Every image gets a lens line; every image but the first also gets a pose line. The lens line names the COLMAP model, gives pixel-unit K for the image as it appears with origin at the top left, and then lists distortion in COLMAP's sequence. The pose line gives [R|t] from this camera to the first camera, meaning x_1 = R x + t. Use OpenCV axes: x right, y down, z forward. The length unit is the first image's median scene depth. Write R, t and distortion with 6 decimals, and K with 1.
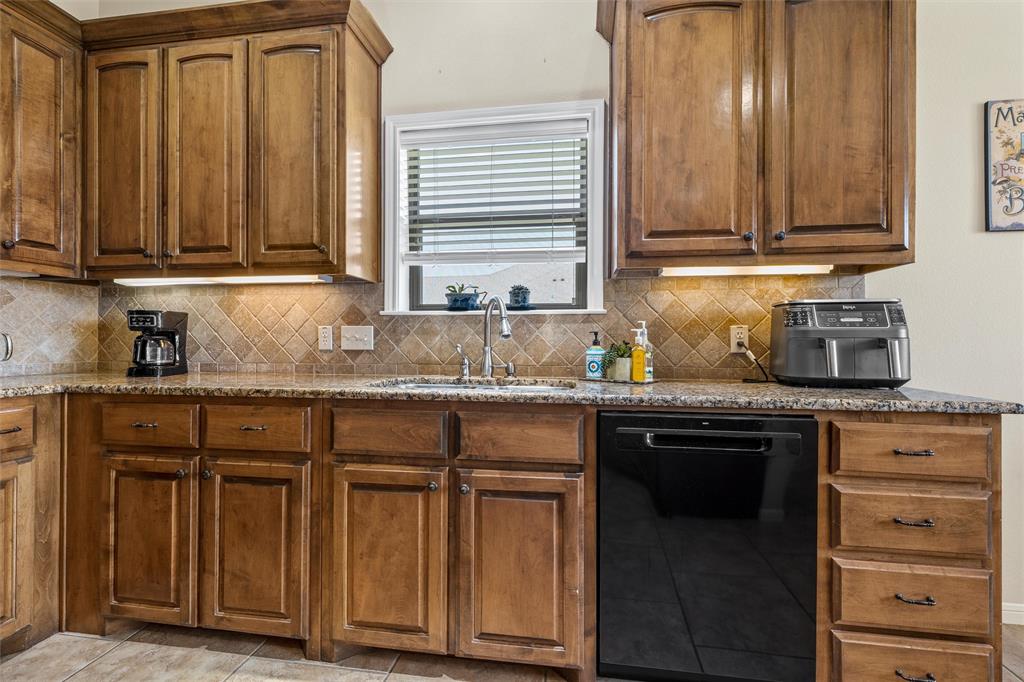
lens RADIAL K [[473.8, 0, 520.1], [0, 473.8, 337.6], [0, 0, 1]] dist [0.000280, 0.000179]
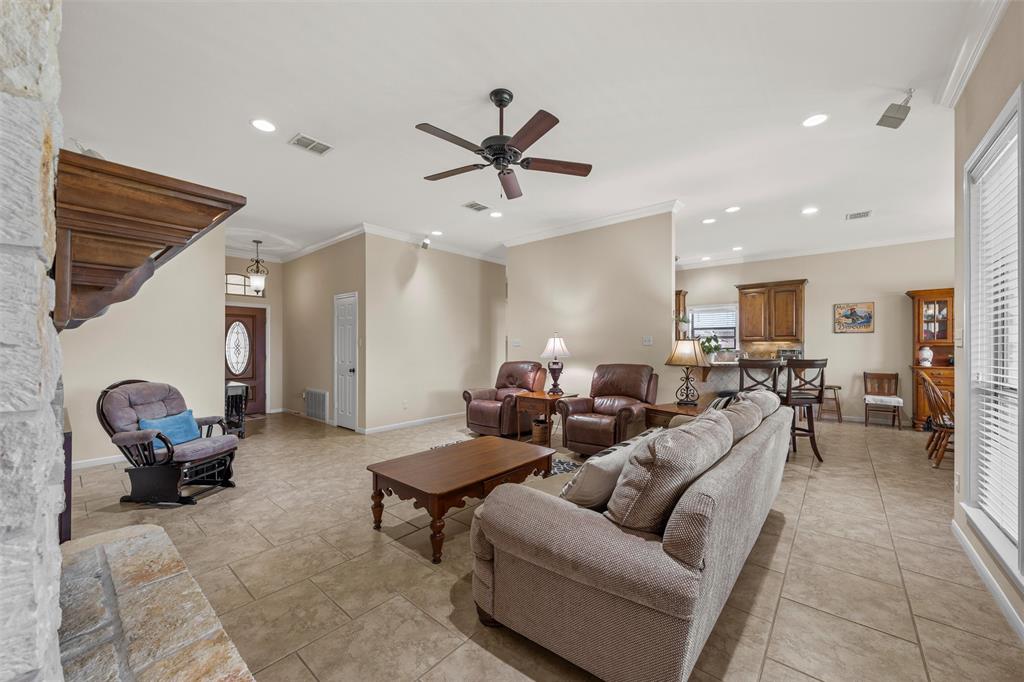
lens RADIAL K [[379.9, 0, 514.9], [0, 379.9, 341.8], [0, 0, 1]] dist [-0.003839, -0.000199]
pose [[0.855088, -0.003591, -0.518470, 0.219330], [-0.000731, 0.999967, -0.008132, -0.098527], [0.518482, 0.007332, 0.855057, -3.207486]]
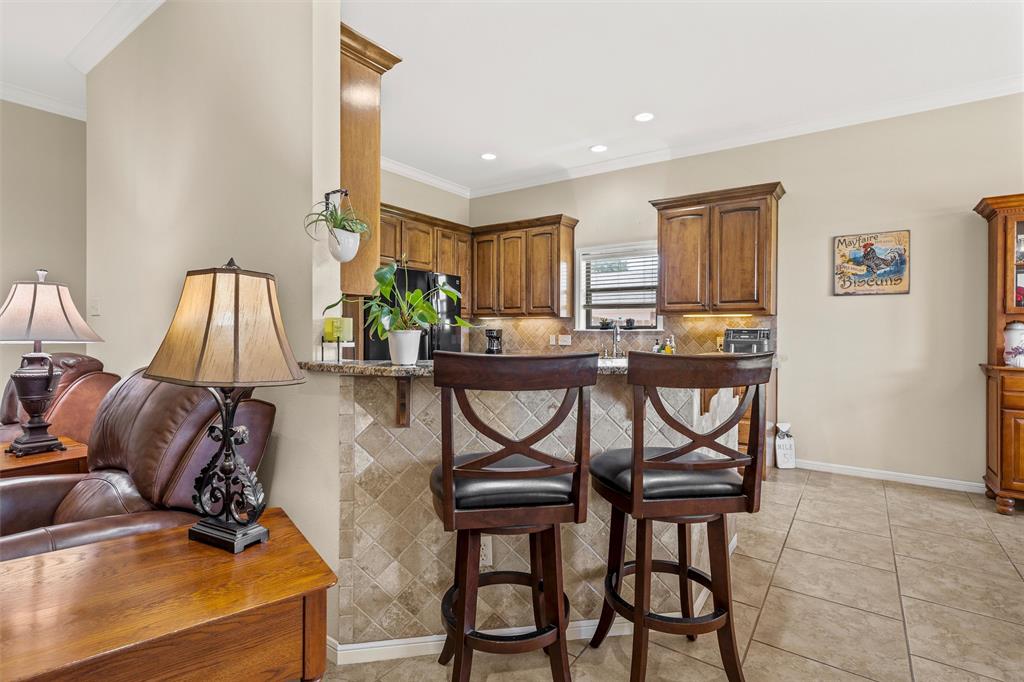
lens RADIAL K [[473.8, 0, 519.3], [0, 473.8, 335.9], [0, 0, 1]] dist [0.000280, 0.000179]
pose [[0.900623, 0.007162, -0.434542, 0.550878], [-0.003620, 0.999953, 0.008978, -0.046335], [0.434586, -0.006512, 0.900607, -1.414209]]
